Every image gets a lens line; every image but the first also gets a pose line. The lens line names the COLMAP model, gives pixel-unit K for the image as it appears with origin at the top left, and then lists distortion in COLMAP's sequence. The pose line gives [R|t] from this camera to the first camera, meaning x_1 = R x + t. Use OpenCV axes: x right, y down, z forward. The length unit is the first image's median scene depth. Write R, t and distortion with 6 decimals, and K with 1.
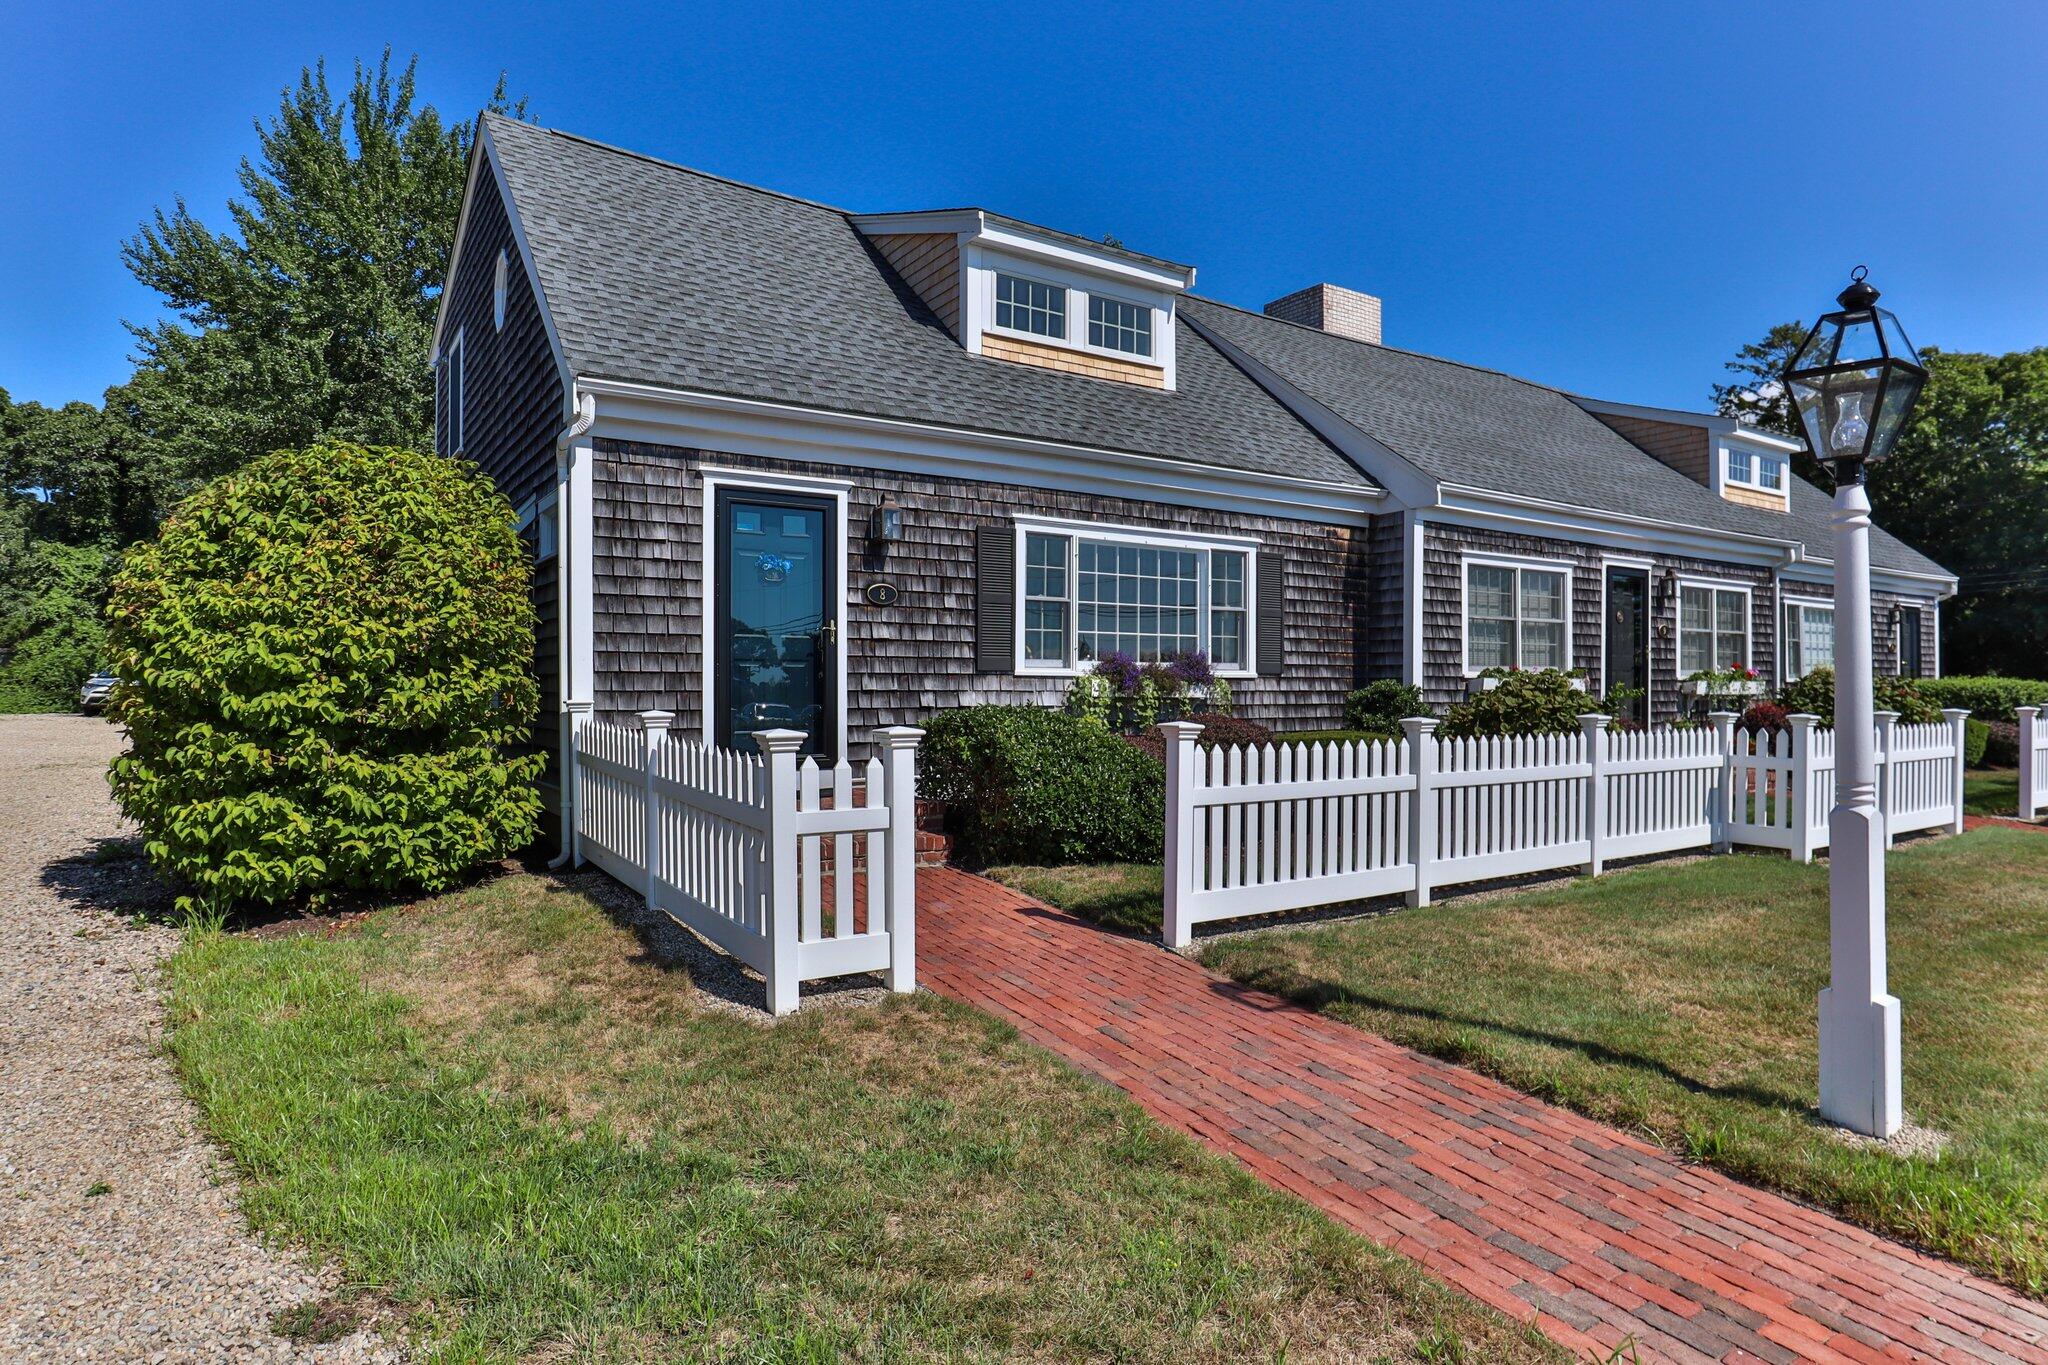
lens RADIAL K [[1031.8, 0, 1036.5], [0, 1031.8, 690.8], [0, 0, 1]] dist [-0.001182, -0.001606]
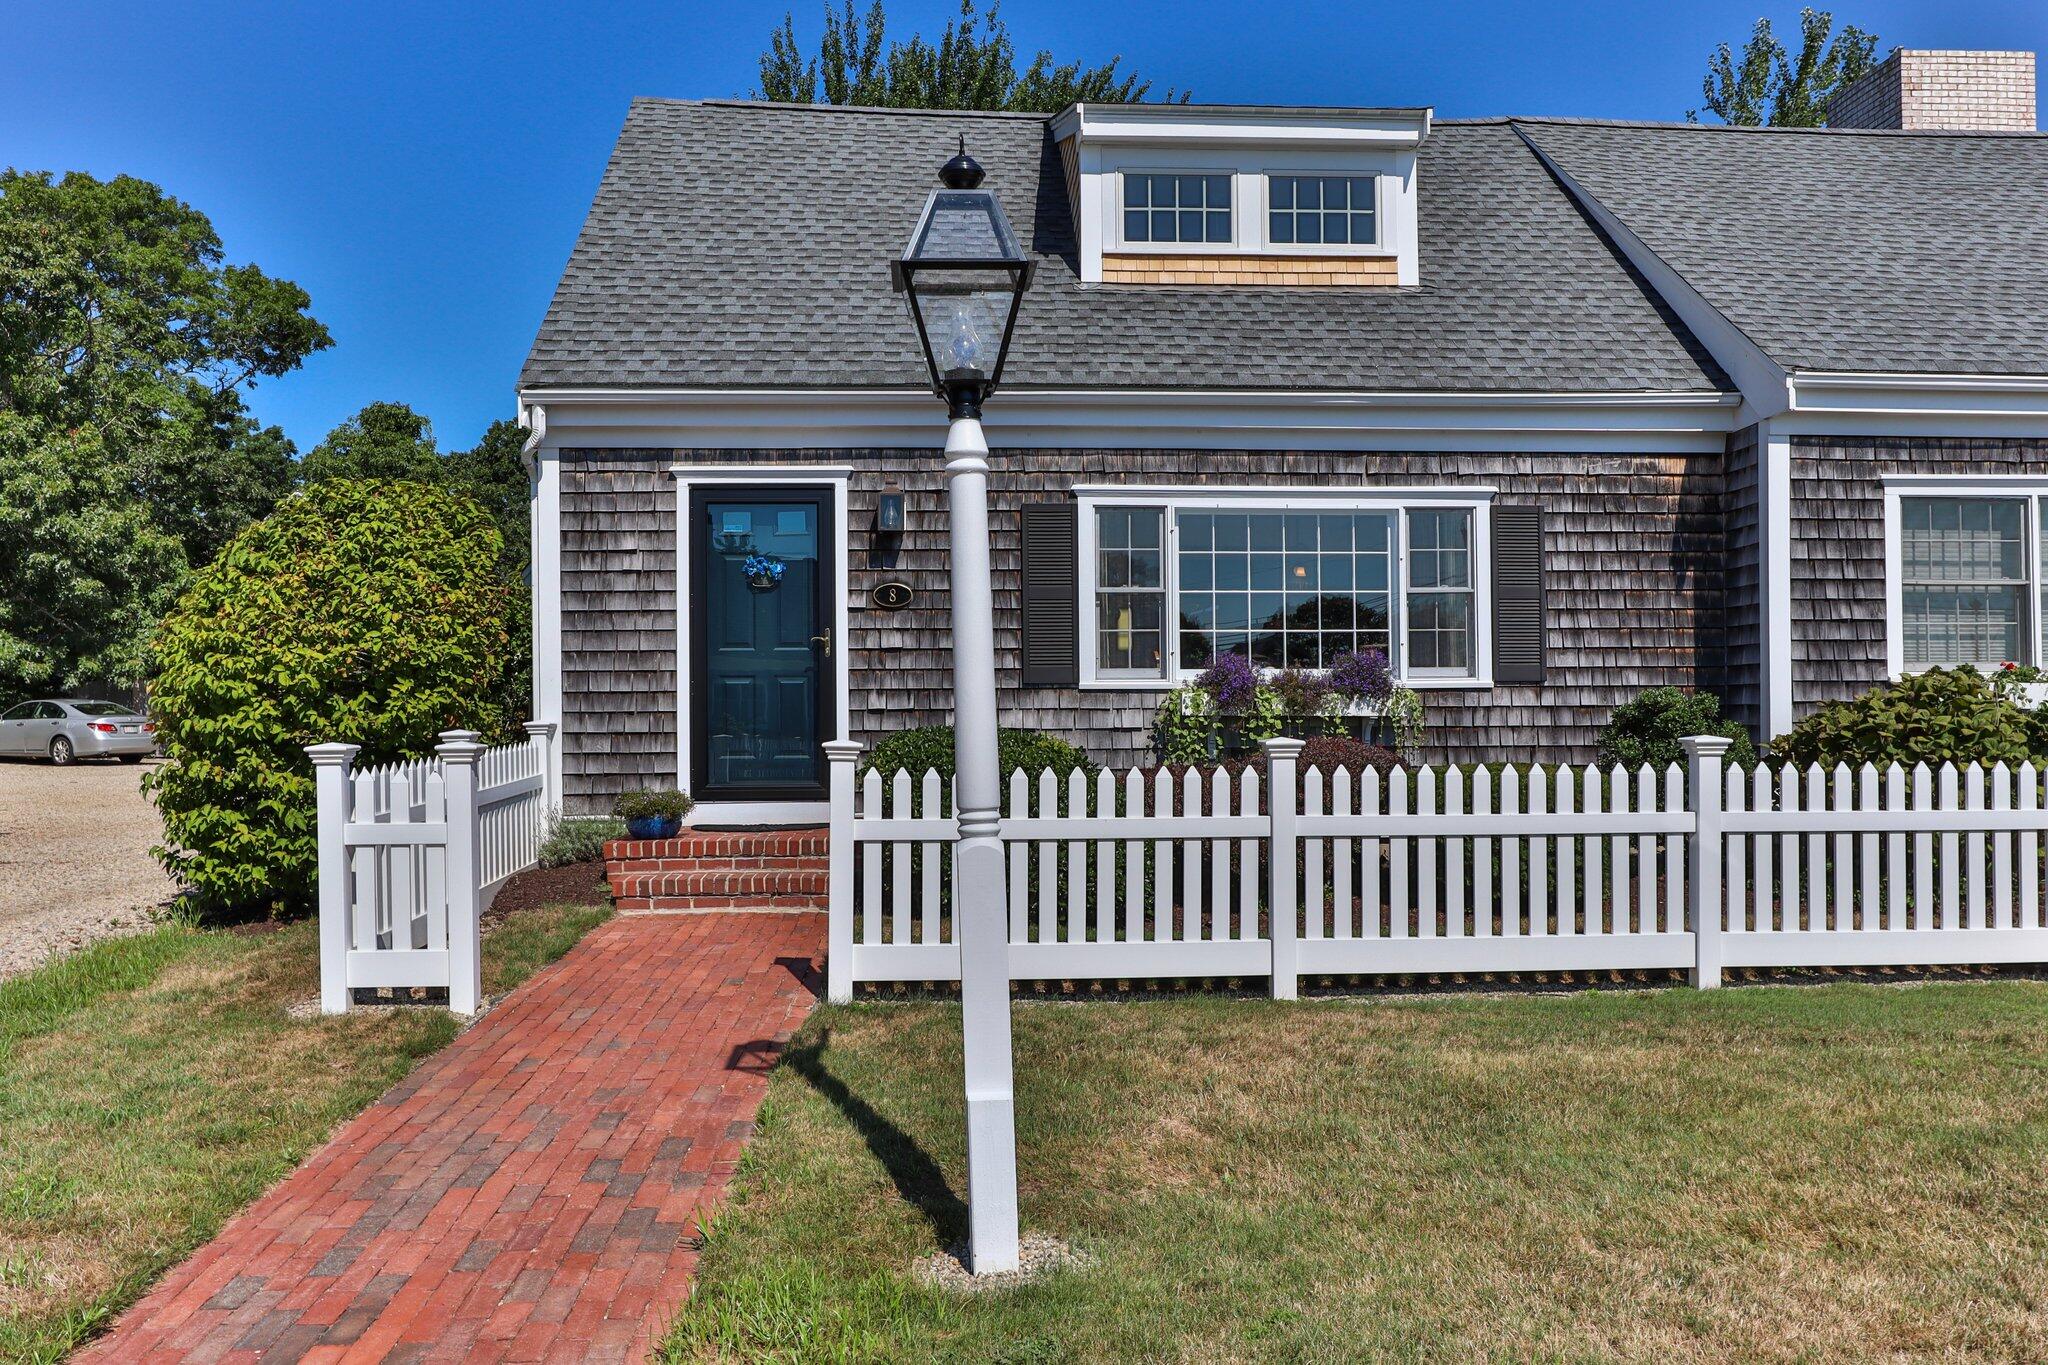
lens RADIAL K [[1402.9, 0, 1024.0], [0, 1402.9, 709.7], [0, 0, 1]] dist [-0.005860, 0.007012]
pose [[0.893075, -0.009167, -0.449814, 0.408368], [0.007280, 0.999956, -0.005923, 0.006463], [0.449849, 0.002015, 0.893102, 0.021703]]
